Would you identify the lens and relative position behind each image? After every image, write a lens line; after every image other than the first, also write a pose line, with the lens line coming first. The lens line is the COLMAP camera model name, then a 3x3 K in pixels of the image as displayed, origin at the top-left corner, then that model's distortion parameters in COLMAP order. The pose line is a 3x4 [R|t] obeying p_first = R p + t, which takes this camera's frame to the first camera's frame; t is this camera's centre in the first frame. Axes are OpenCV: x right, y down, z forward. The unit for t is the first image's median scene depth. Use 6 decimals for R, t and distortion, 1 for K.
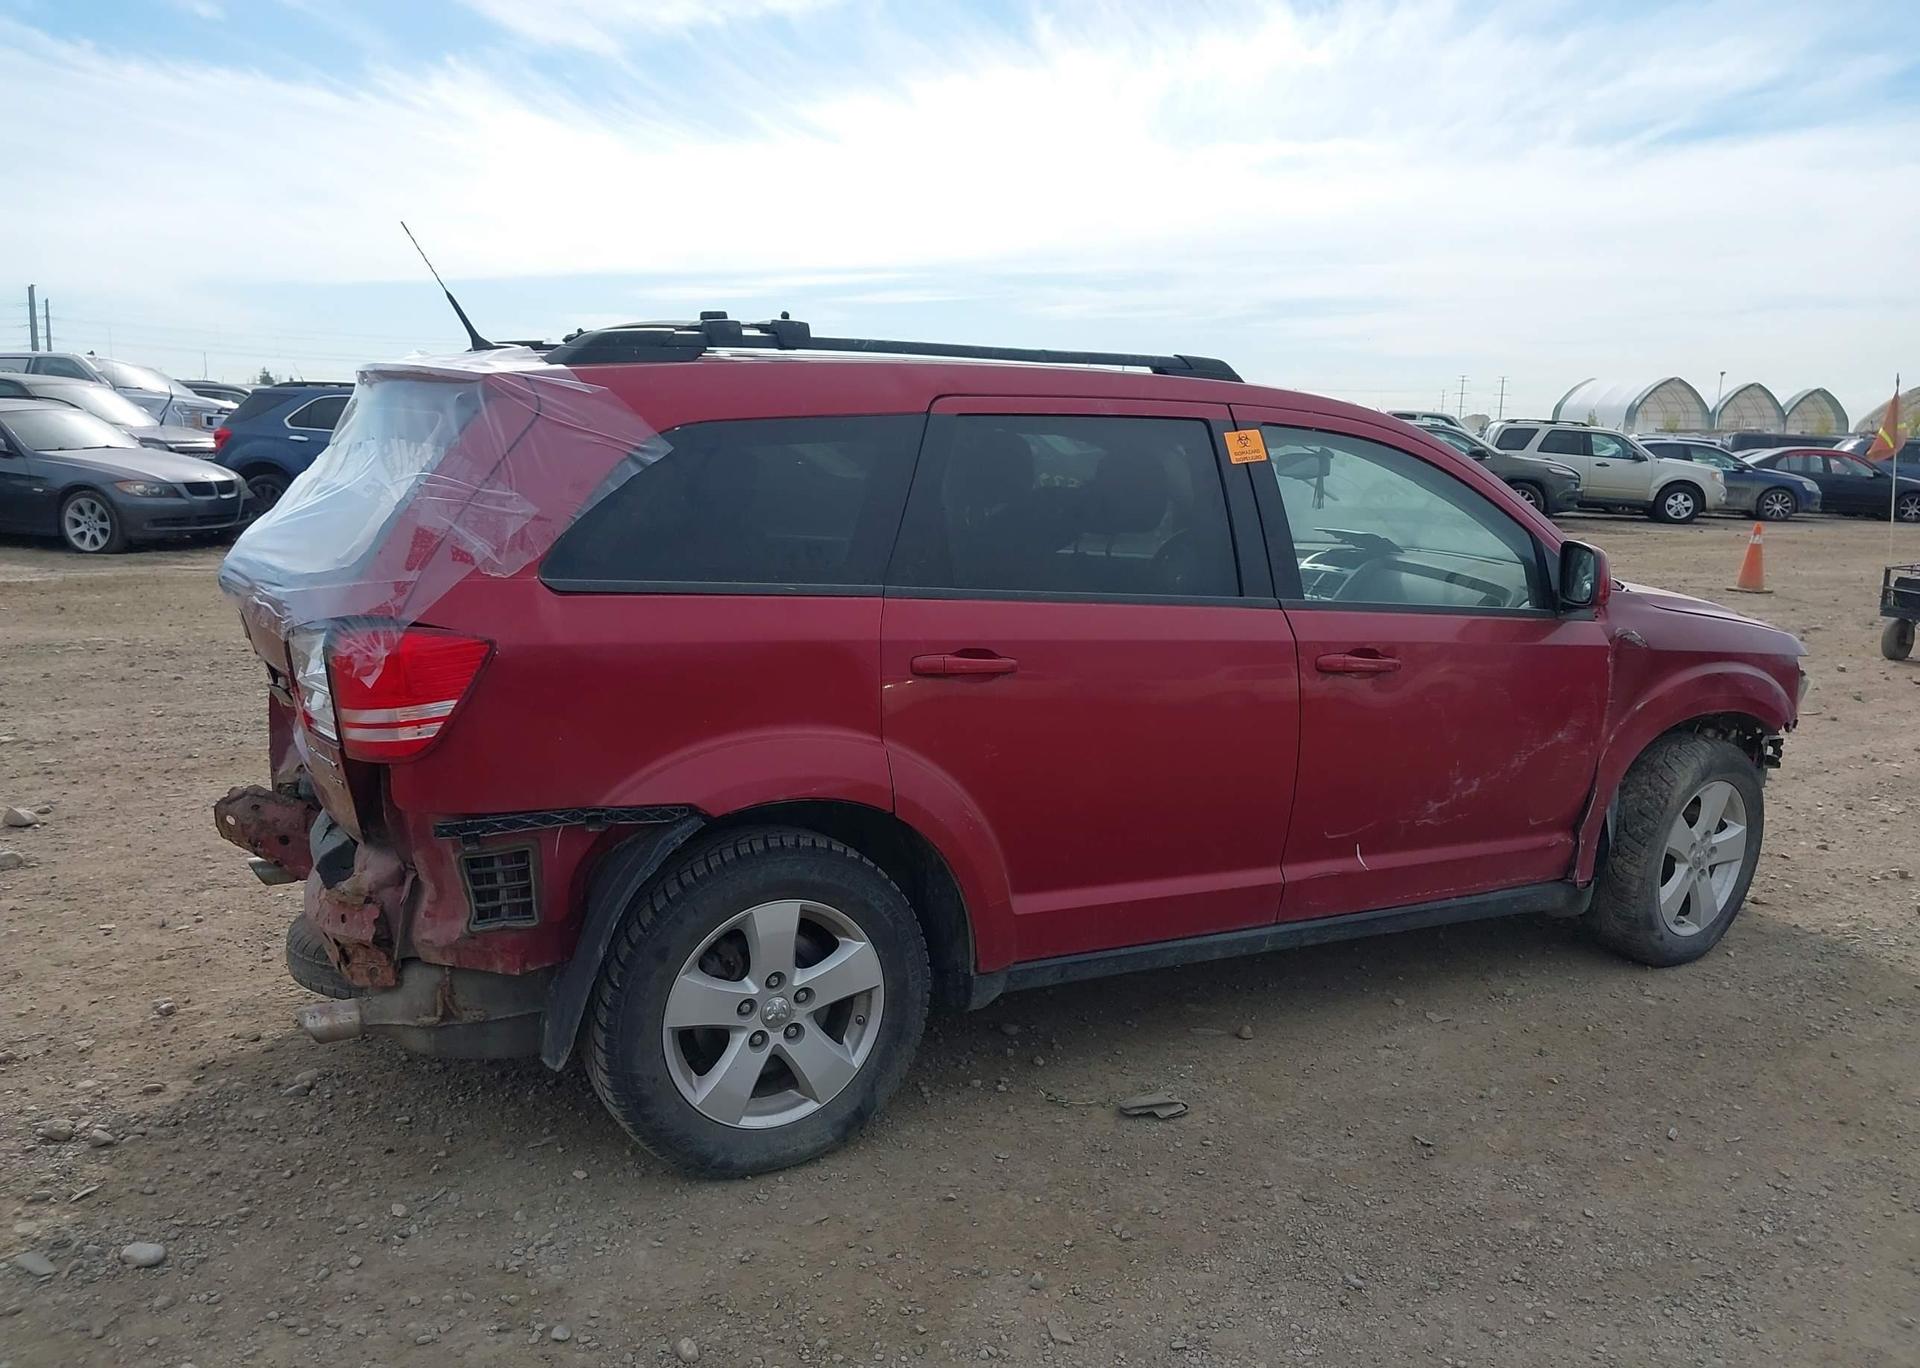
lens RADIAL K [[1534.5, 0, 973.0], [0, 1534.5, 687.6], [0, 0, 1]] dist [0.057364, -0.088277]
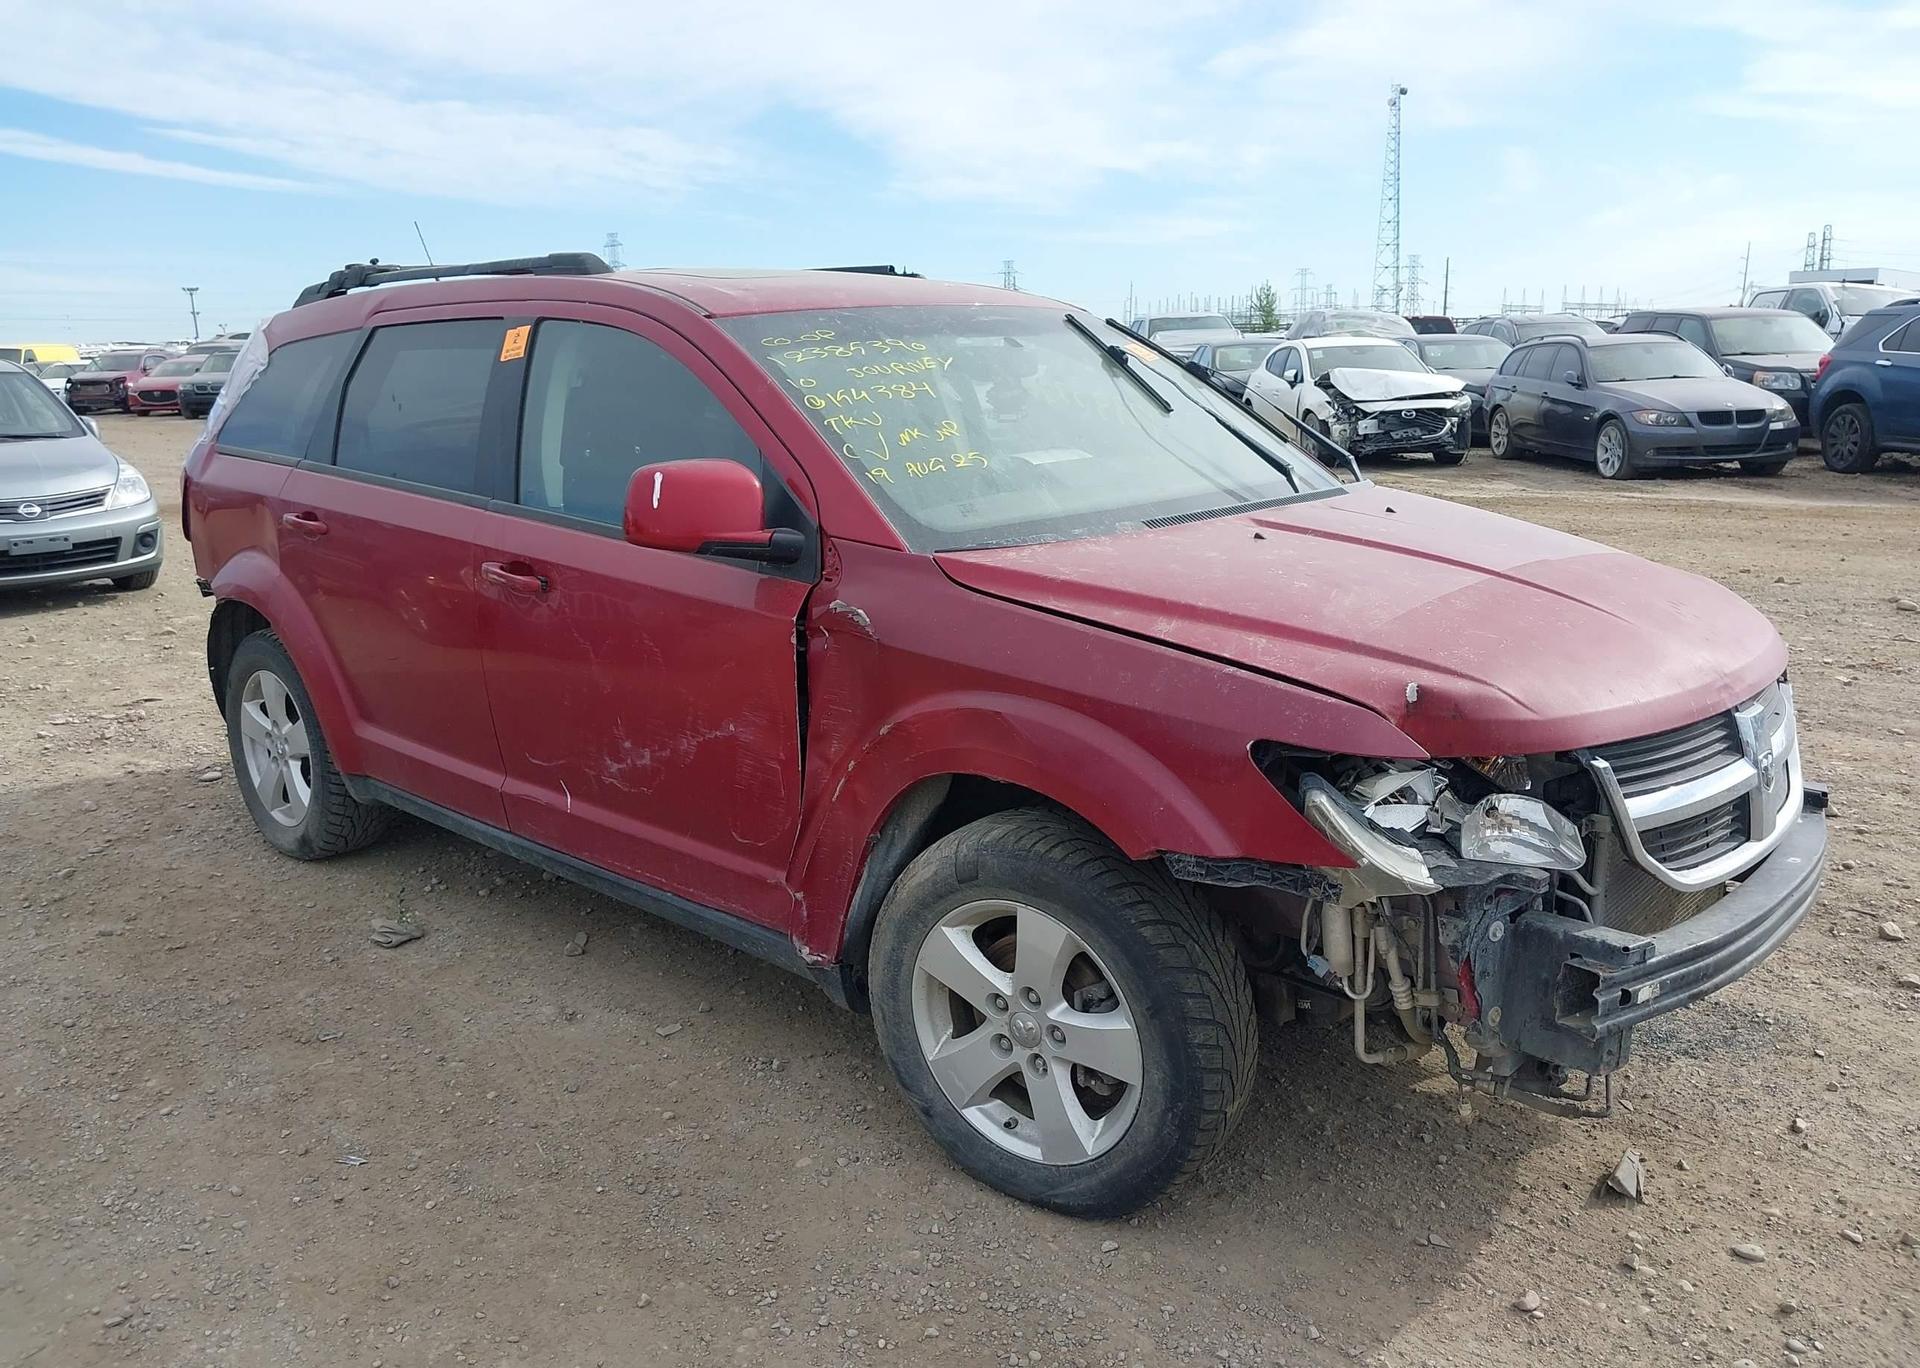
lens RADIAL K [[1546.8, 0, 960.0], [0, 1546.8, 684.0], [0, 0, 1]] dist [0.048047, -0.064182]
pose [[0.291216, 0.167516, -0.941877, 1.412441], [-0.134677, 0.981923, 0.132998, -0.130415], [0.947130, 0.088118, 0.308513, 1.120632]]
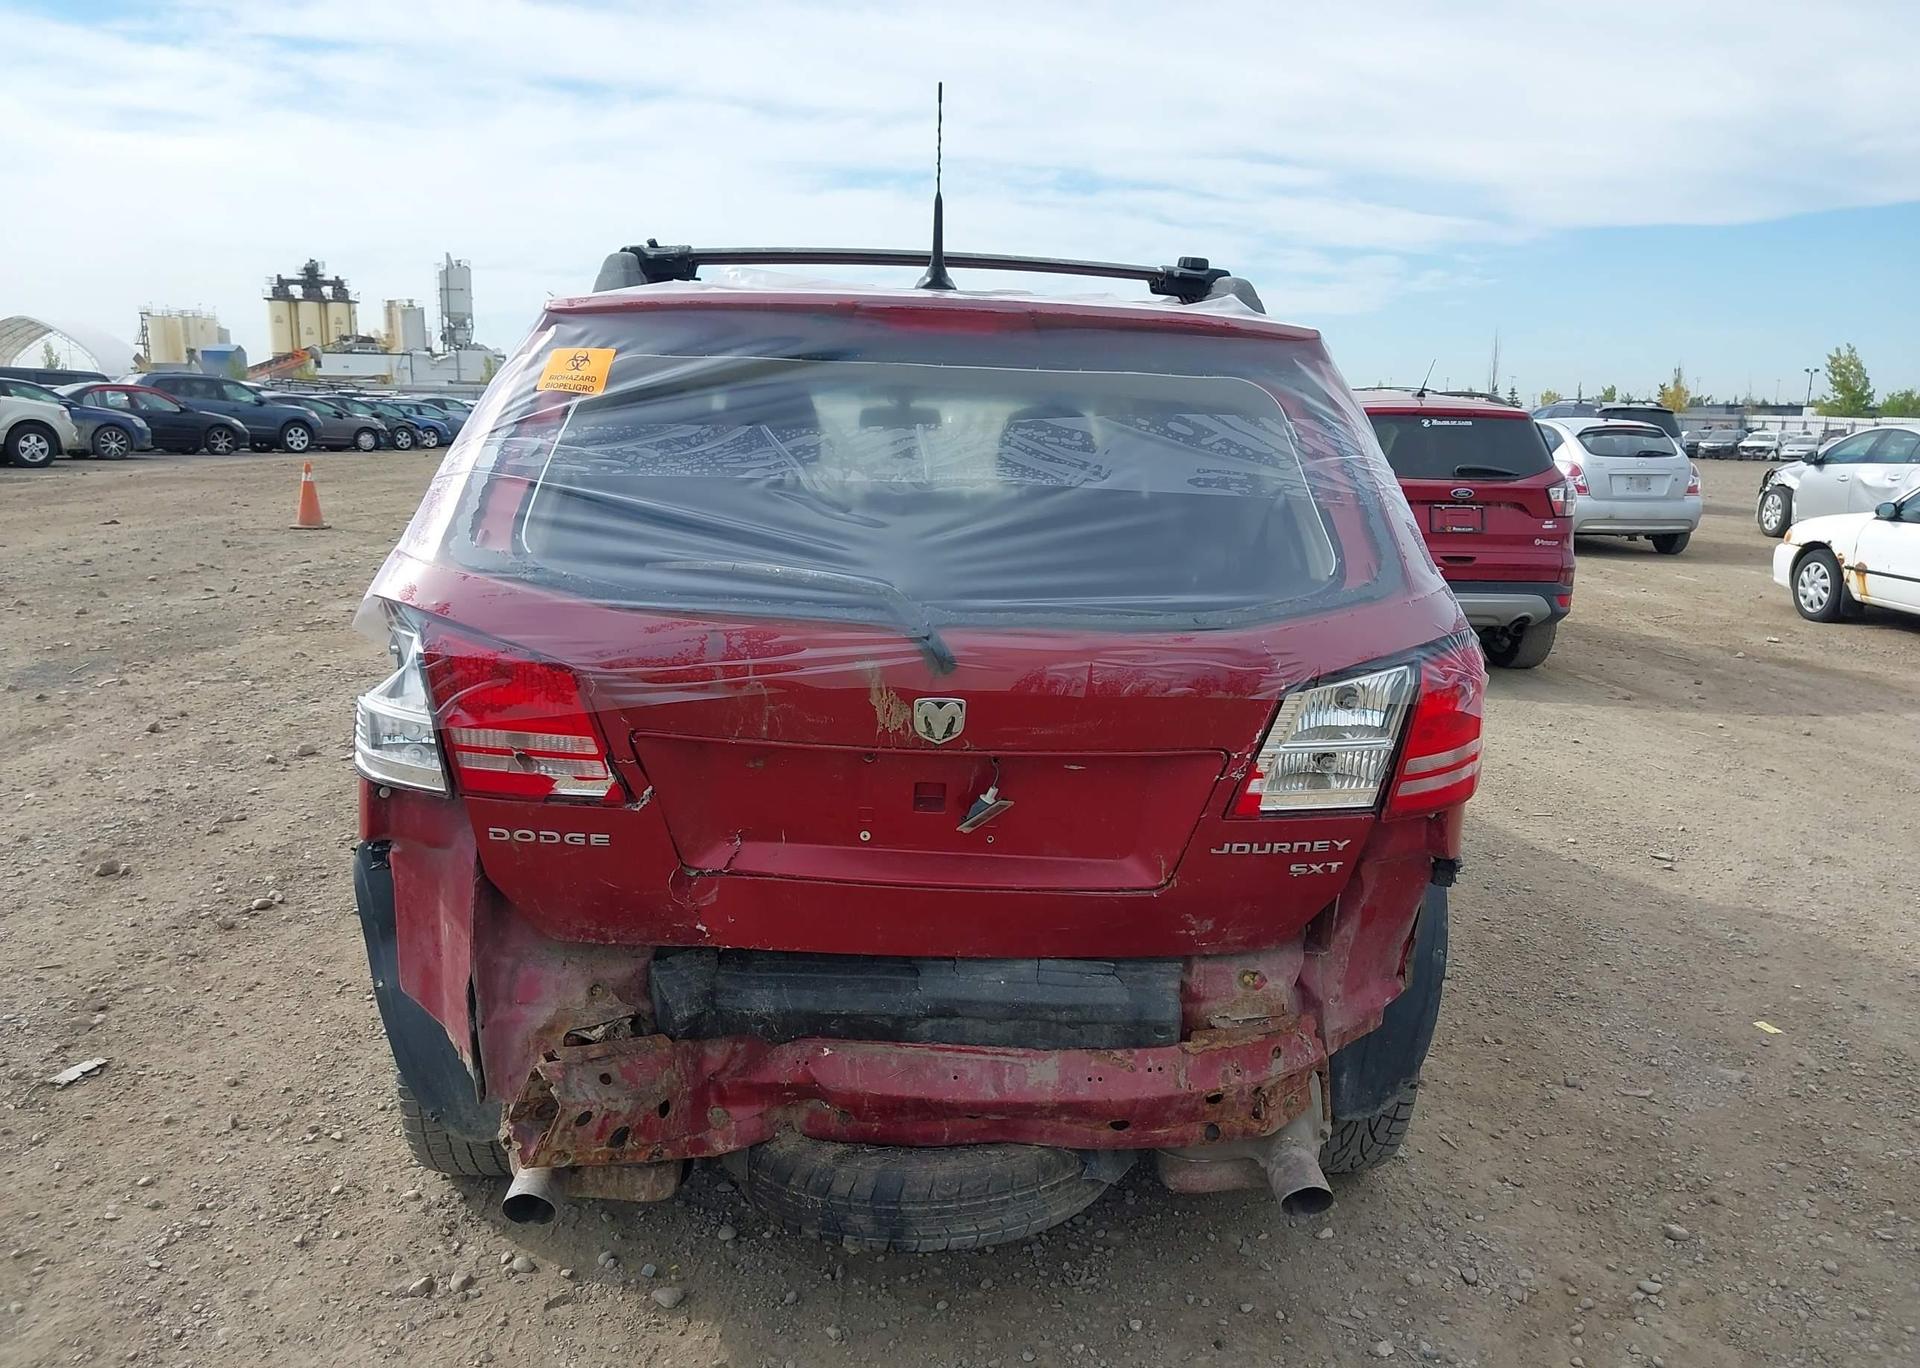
lens RADIAL K [[1534.8, 0, 960.0], [0, 1534.8, 684.0], [0, 0, 1]] dist [0.032464, -0.006602]
pose [[0.424923, -0.181244, 0.886900, -1.049907], [0.145165, 0.980715, 0.130866, -0.140652], [-0.893514, 0.073139, 0.443038, 0.748120]]
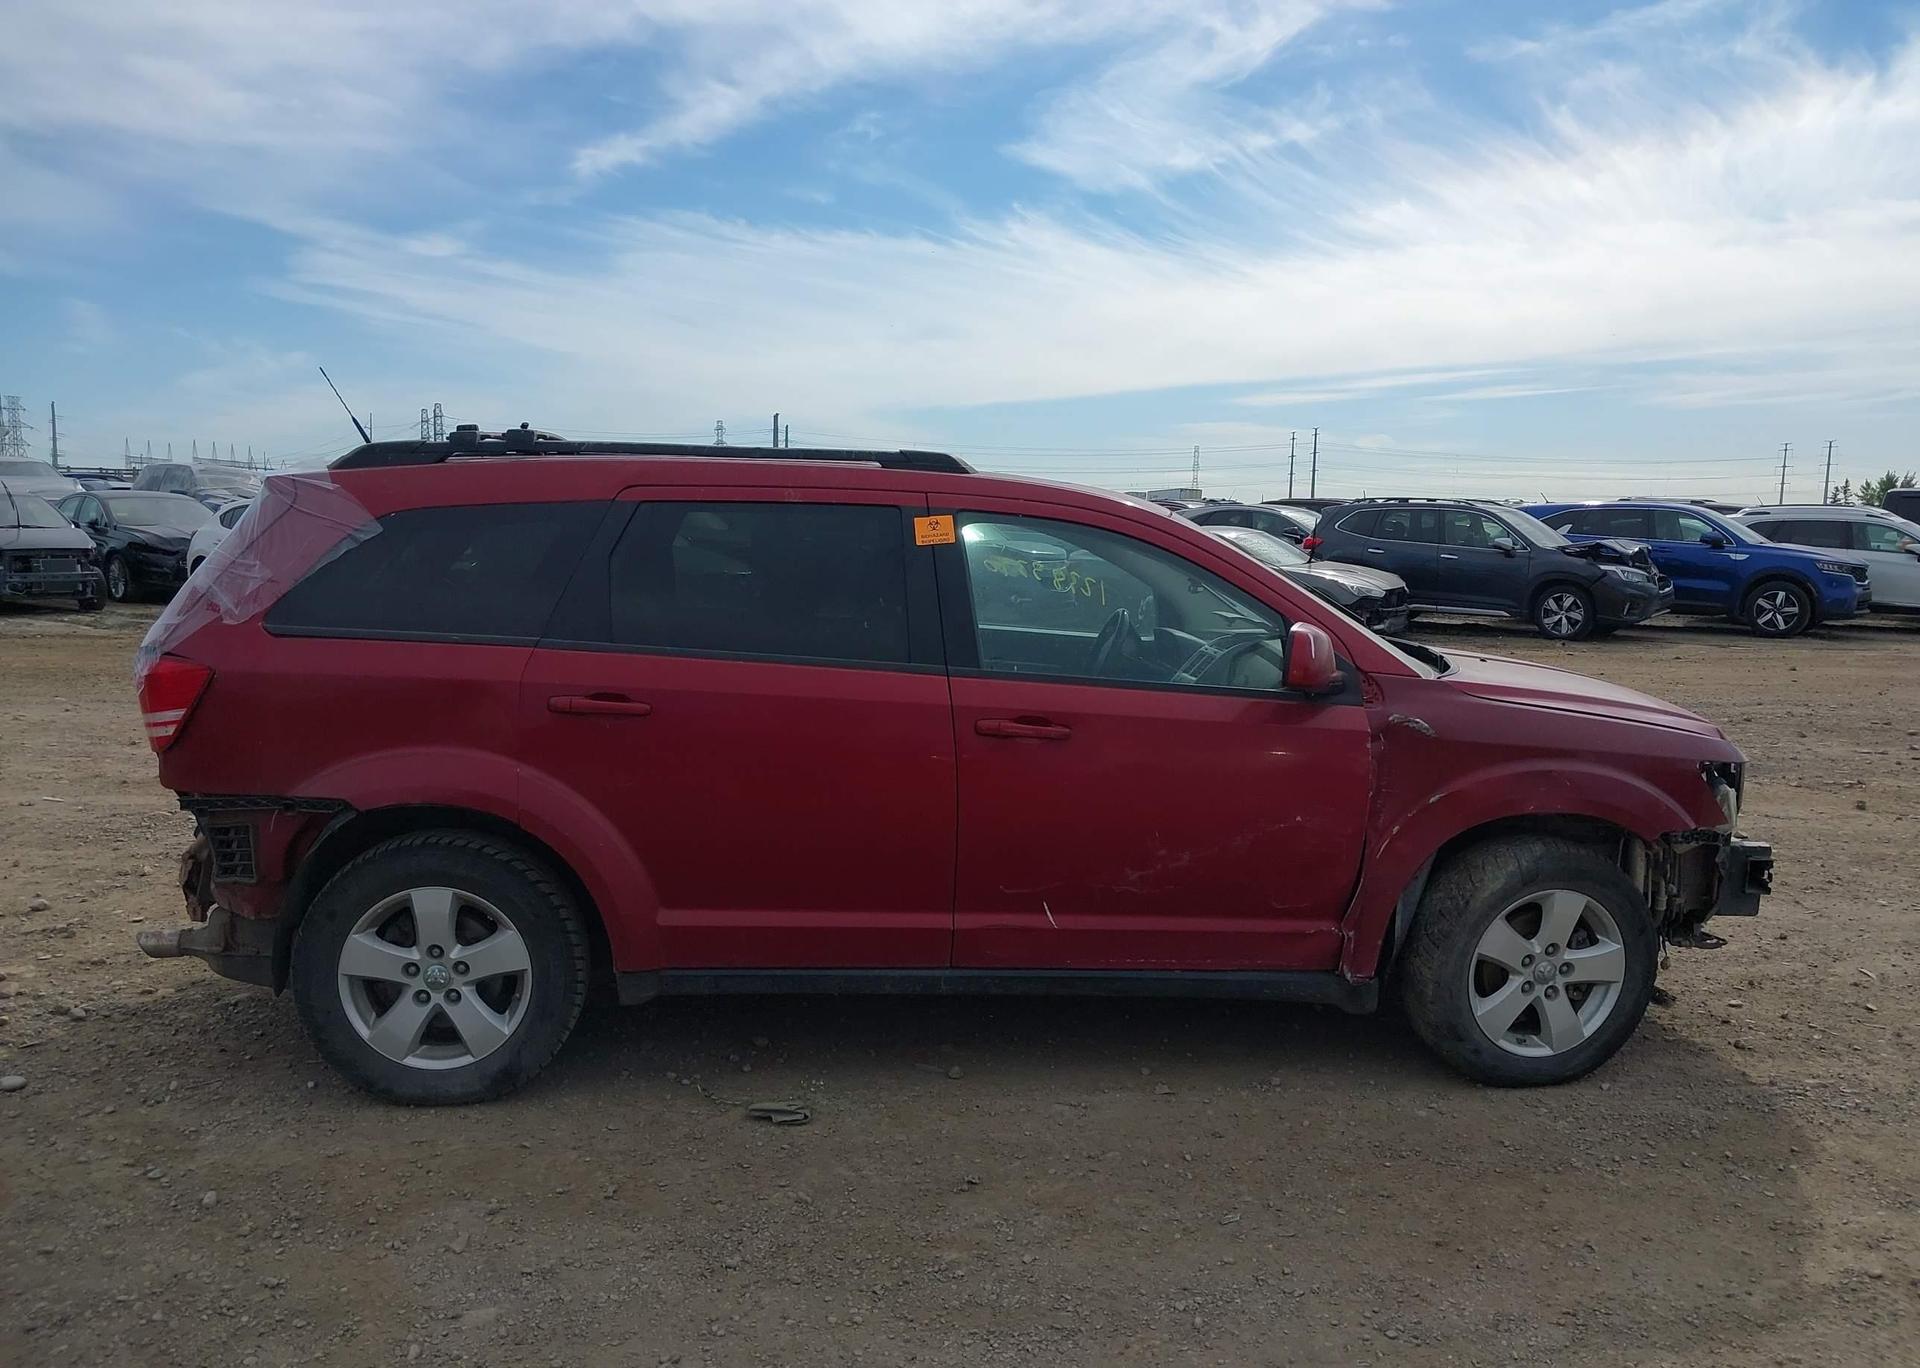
lens RADIAL K [[1481.0, 0, 934.2], [0, 1481.0, 671.4], [0, 0, 1]] dist [0.135566, -0.335593]
pose [[0.914297, 0.033591, -0.403649, 0.703371], [-0.062680, 0.996284, -0.059065, 0.010205], [0.400166, 0.079304, 0.913005, 0.030651]]
